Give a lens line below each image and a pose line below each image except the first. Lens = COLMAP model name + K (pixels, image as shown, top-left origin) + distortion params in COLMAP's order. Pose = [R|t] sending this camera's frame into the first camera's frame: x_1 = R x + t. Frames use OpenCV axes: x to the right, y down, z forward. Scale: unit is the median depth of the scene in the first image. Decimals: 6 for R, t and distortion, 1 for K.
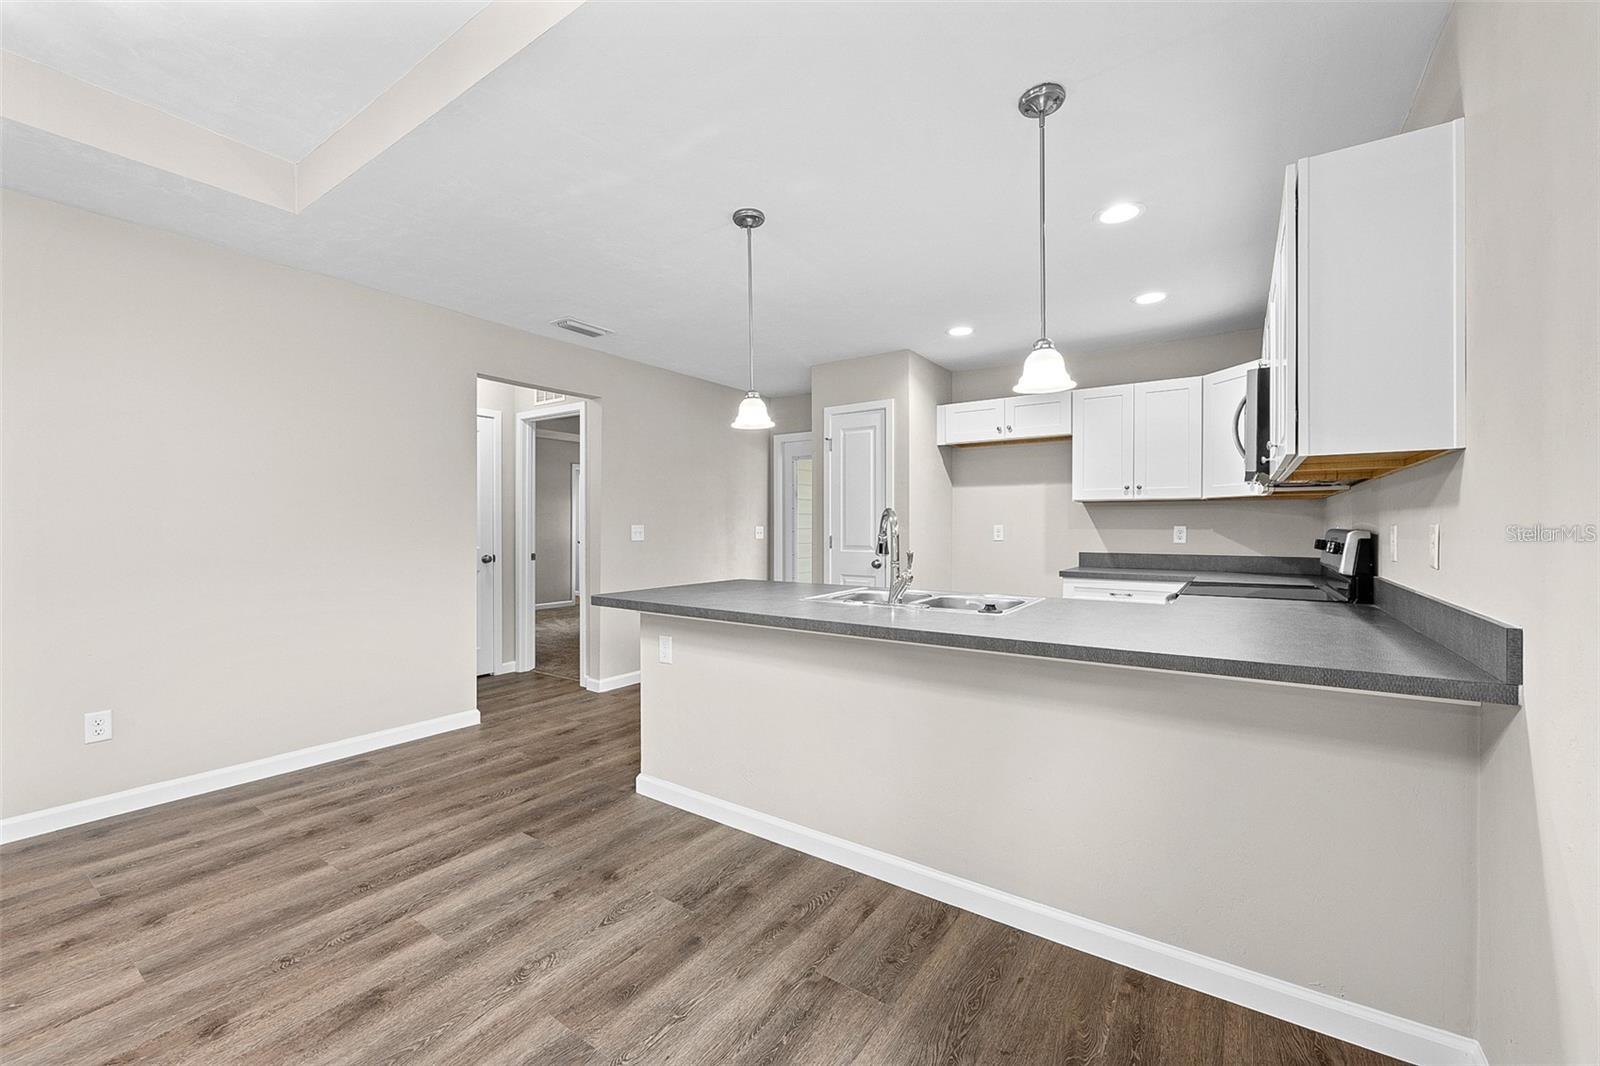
lens RADIAL K [[640.3, 0, 814.2], [0, 640.3, 532.2], [0, 0, 1]] dist [-0.003476, 0.000633]
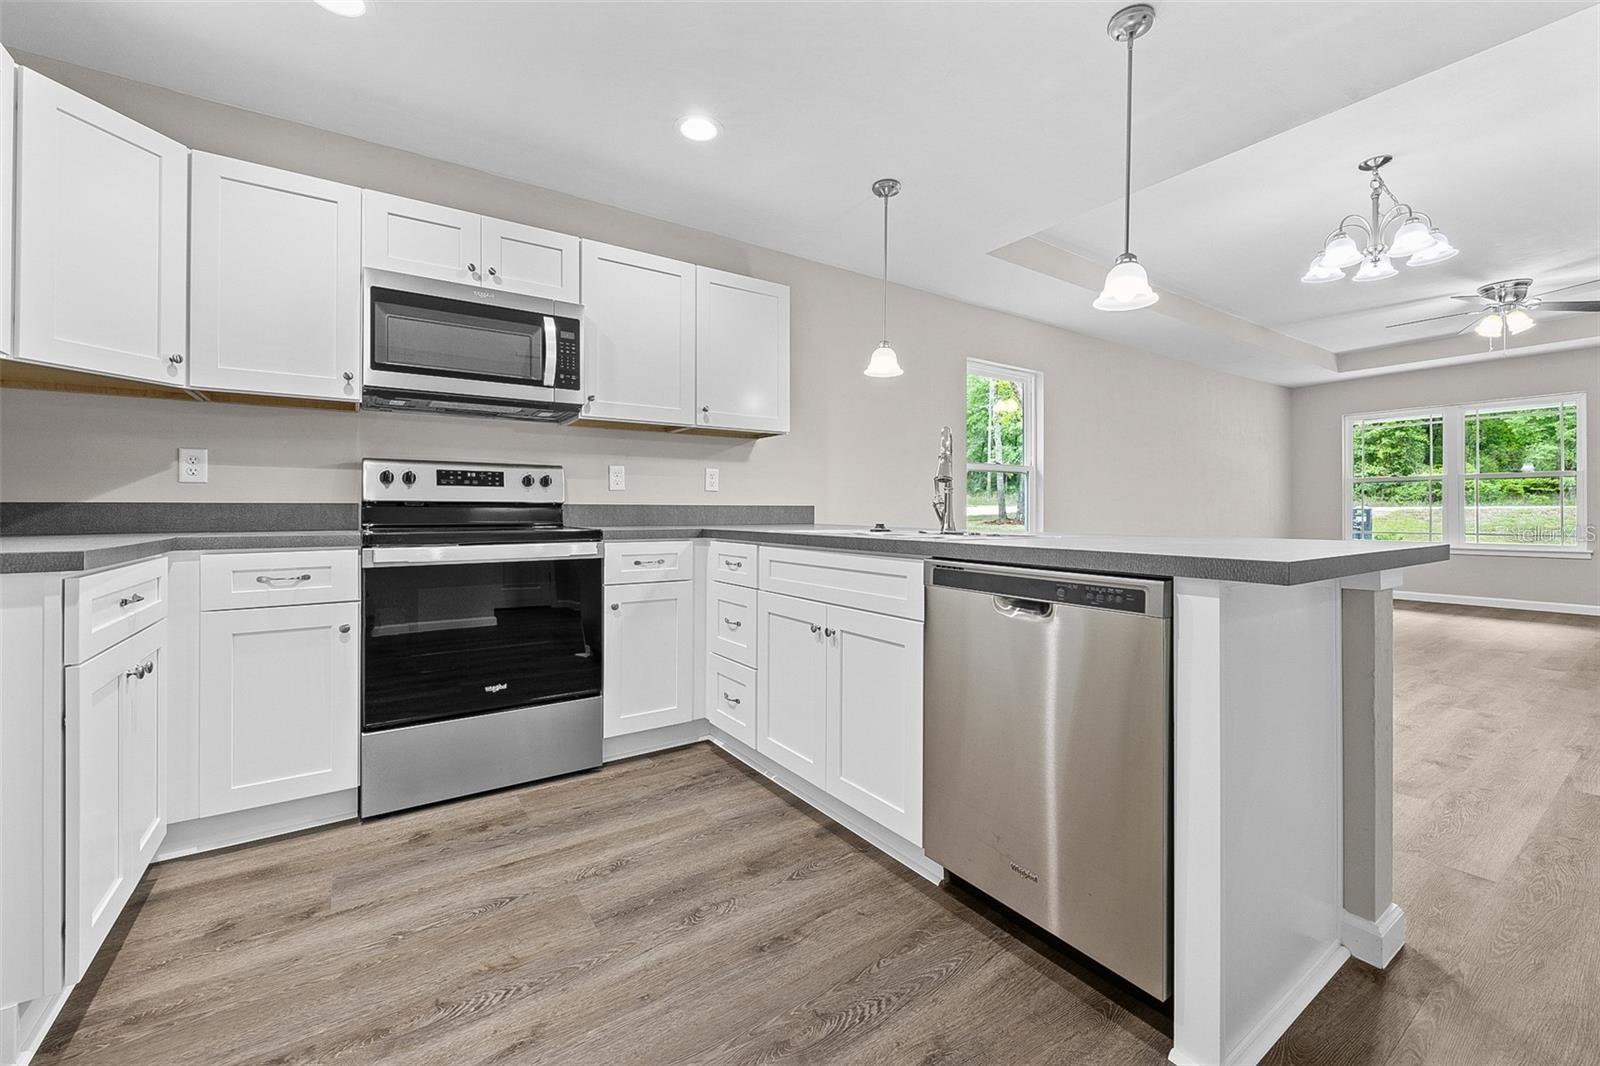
lens RADIAL K [[640.3, 0, 805.3], [0, 640.3, 510.7], [0, 0, 1]] dist [-0.003476, 0.000633]
pose [[-0.927678, -0.002650, 0.373373, -0.024630], [0.002248, 0.999917, 0.012681, 0.039398], [-0.373375, 0.012603, -0.927595, 1.131532]]
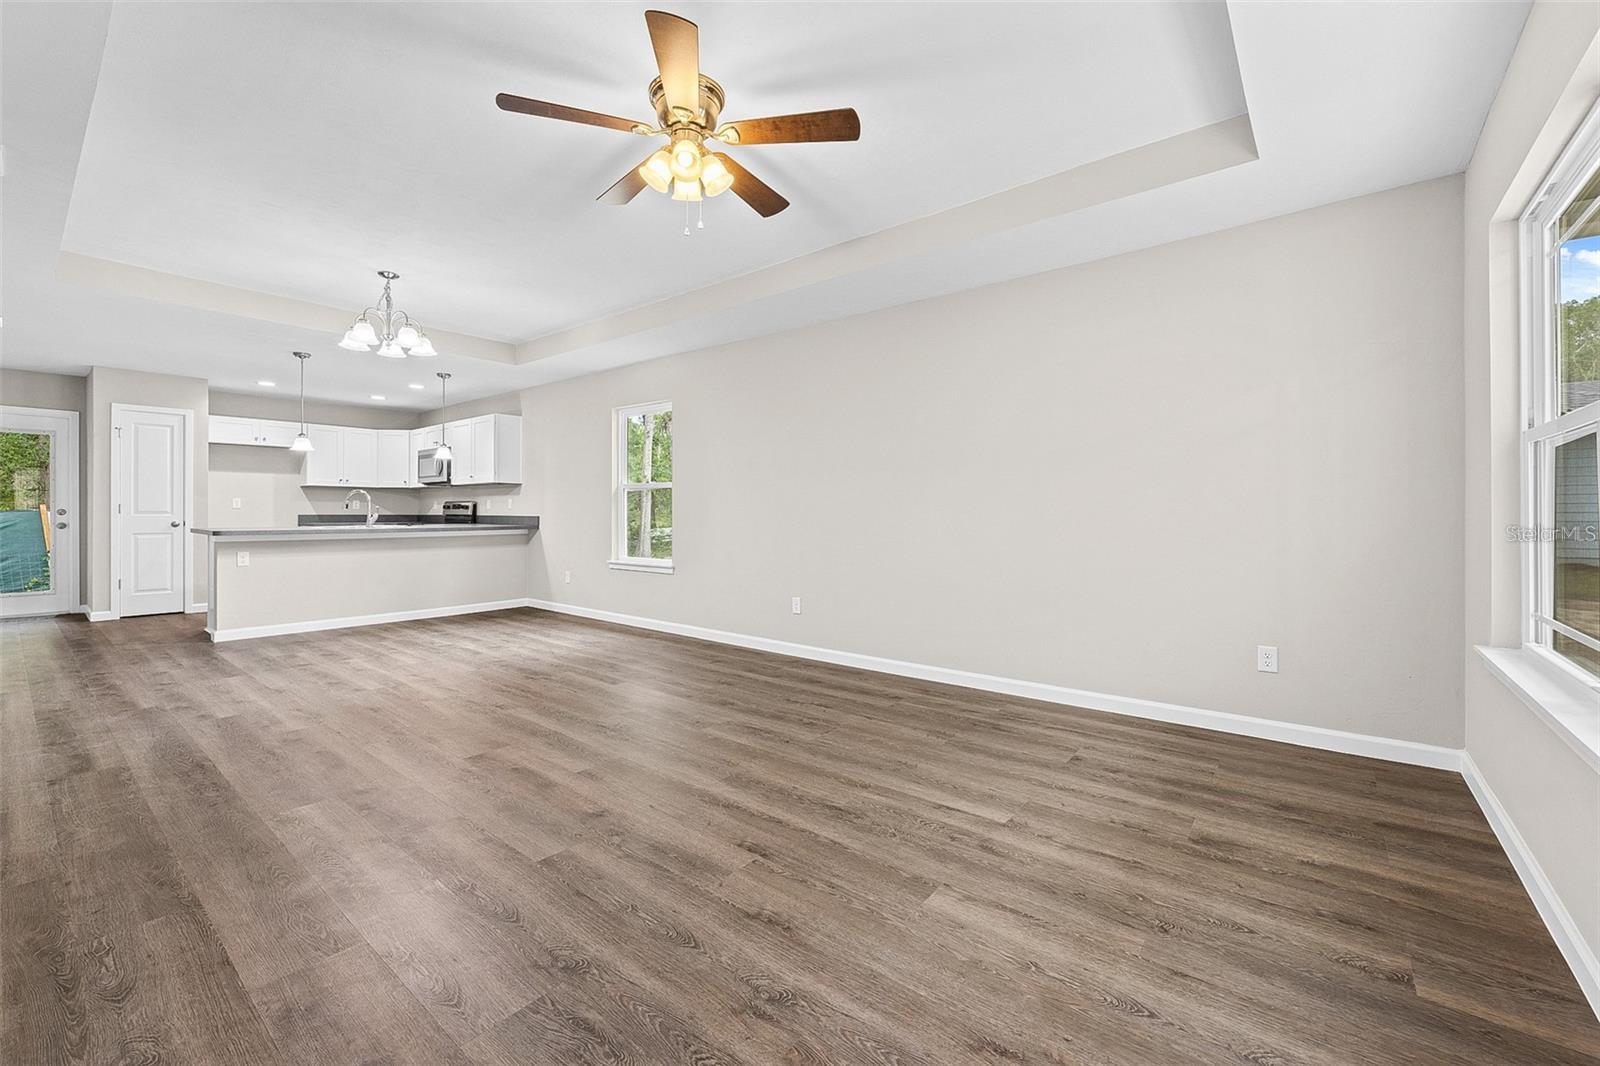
lens RADIAL K [[640.3, 0, 793.1], [0, 640.3, 510.3], [0, 0, 1]] dist [-0.003476, 0.000633]
pose [[0.091264, 0.001842, 0.995825, -1.333025], [0.005112, 0.999984, -0.002318, 0.034104], [-0.995814, 0.005303, 0.091253, -0.553588]]
